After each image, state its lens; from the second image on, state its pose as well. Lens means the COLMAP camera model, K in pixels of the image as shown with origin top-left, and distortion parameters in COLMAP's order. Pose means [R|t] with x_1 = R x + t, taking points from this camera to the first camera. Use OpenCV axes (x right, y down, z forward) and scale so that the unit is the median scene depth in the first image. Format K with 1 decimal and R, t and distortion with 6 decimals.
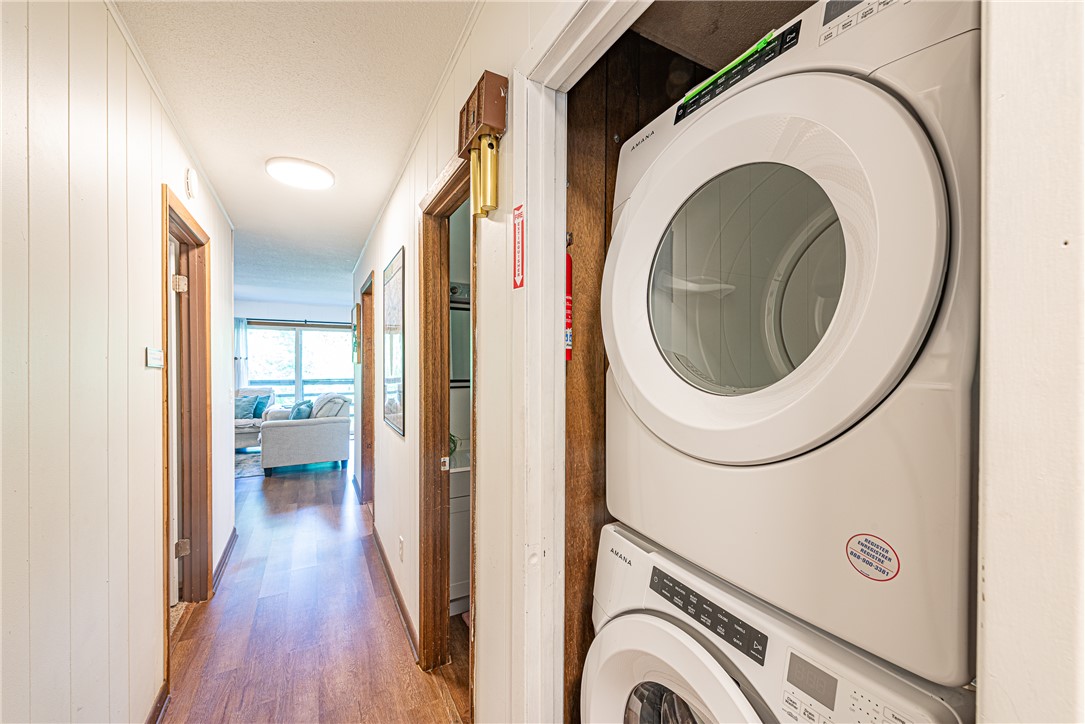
lens RADIAL K [[423.8, 0, 547.4], [0, 423.8, 367.1], [0, 0, 1]] dist [0.016911, -0.005428]
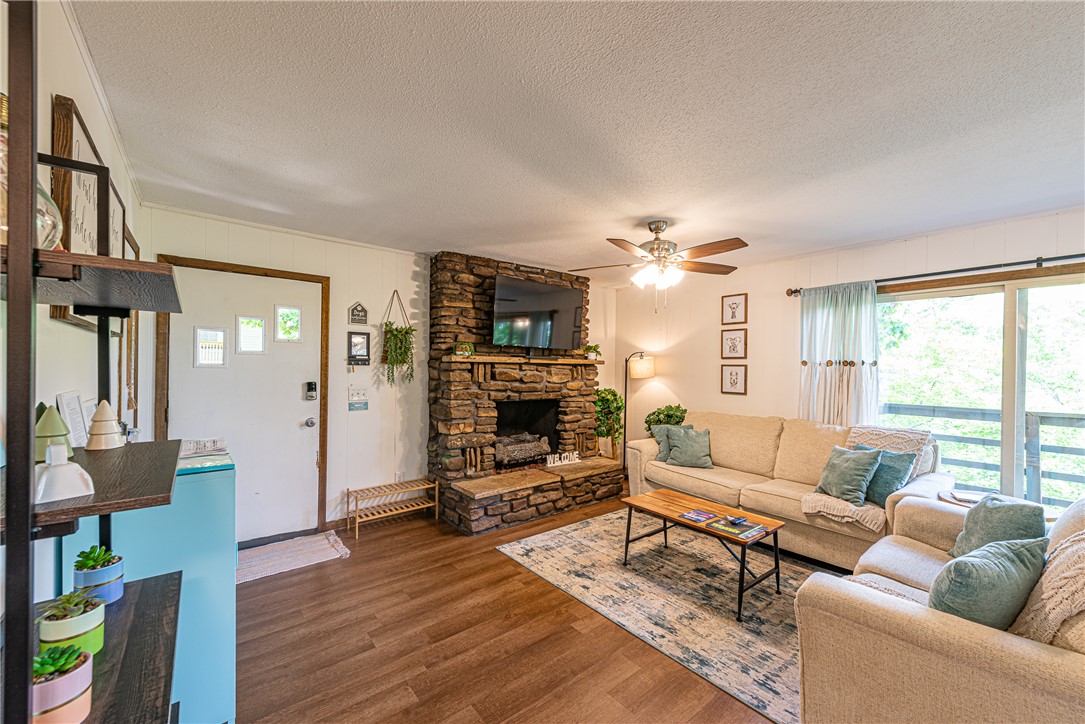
lens RADIAL K [[423.8, 0, 547.4], [0, 423.8, 367.1], [0, 0, 1]] dist [0.016911, -0.005428]
pose [[0.172511, -0.001816, -0.985006, -0.289204], [-0.011991, 0.999920, -0.003943, -0.009407], [0.984935, 0.012492, 0.172475, 0.546419]]
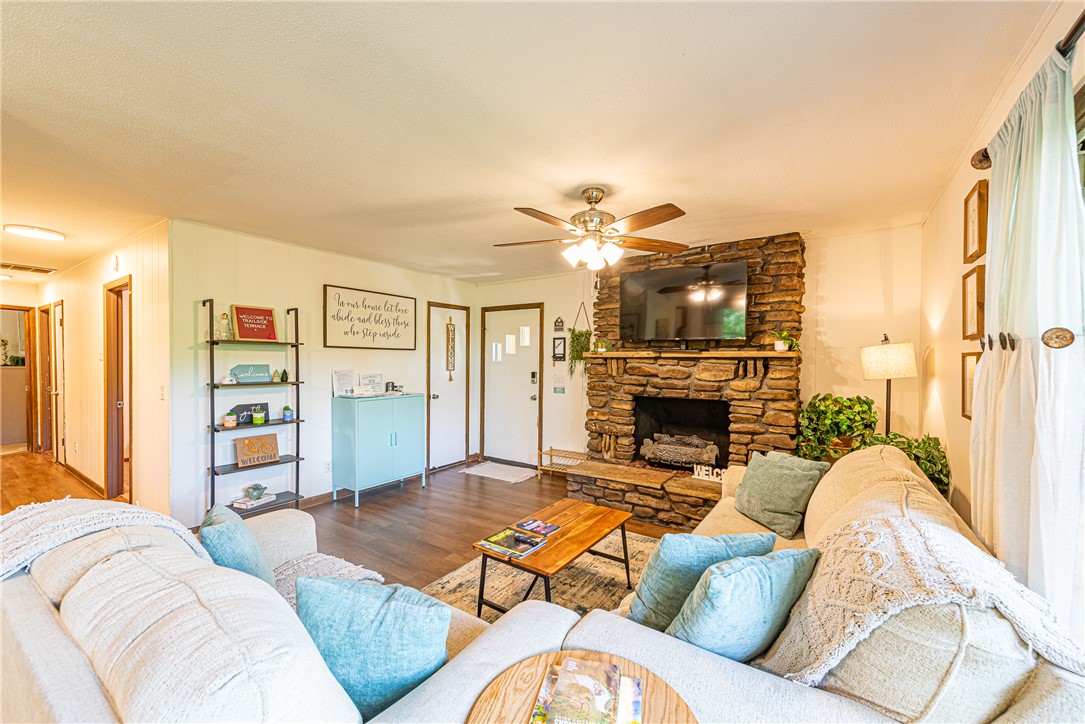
lens RADIAL K [[423.8, 0, 547.4], [0, 423.8, 367.1], [0, 0, 1]] dist [0.016911, -0.005428]
pose [[-0.894386, -0.002755, -0.447288, -0.495526], [-0.010085, 0.999851, 0.014008, -0.010543], [0.447183, 0.017040, -0.894280, 1.044337]]
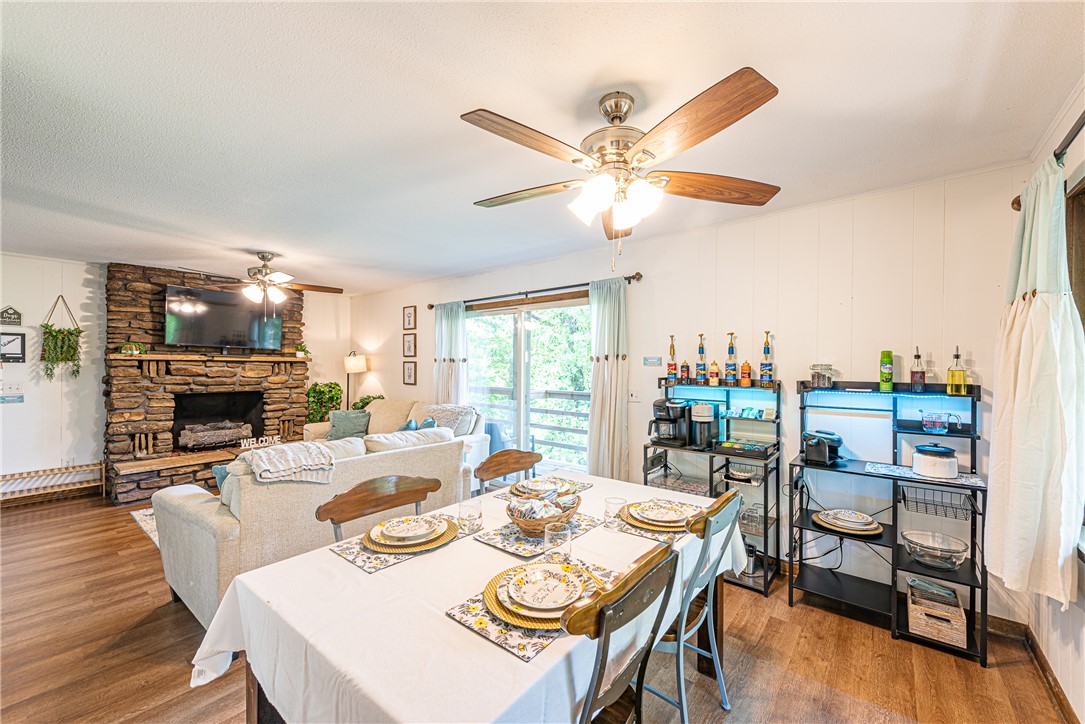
lens RADIAL K [[423.8, 0, 547.4], [0, 423.8, 367.1], [0, 0, 1]] dist [0.016911, -0.005428]
pose [[0.370813, 0.001894, -0.928706, -0.028674], [-0.007494, 0.999971, -0.000953, -0.009674], [0.928677, 0.007313, 0.370817, 0.867810]]
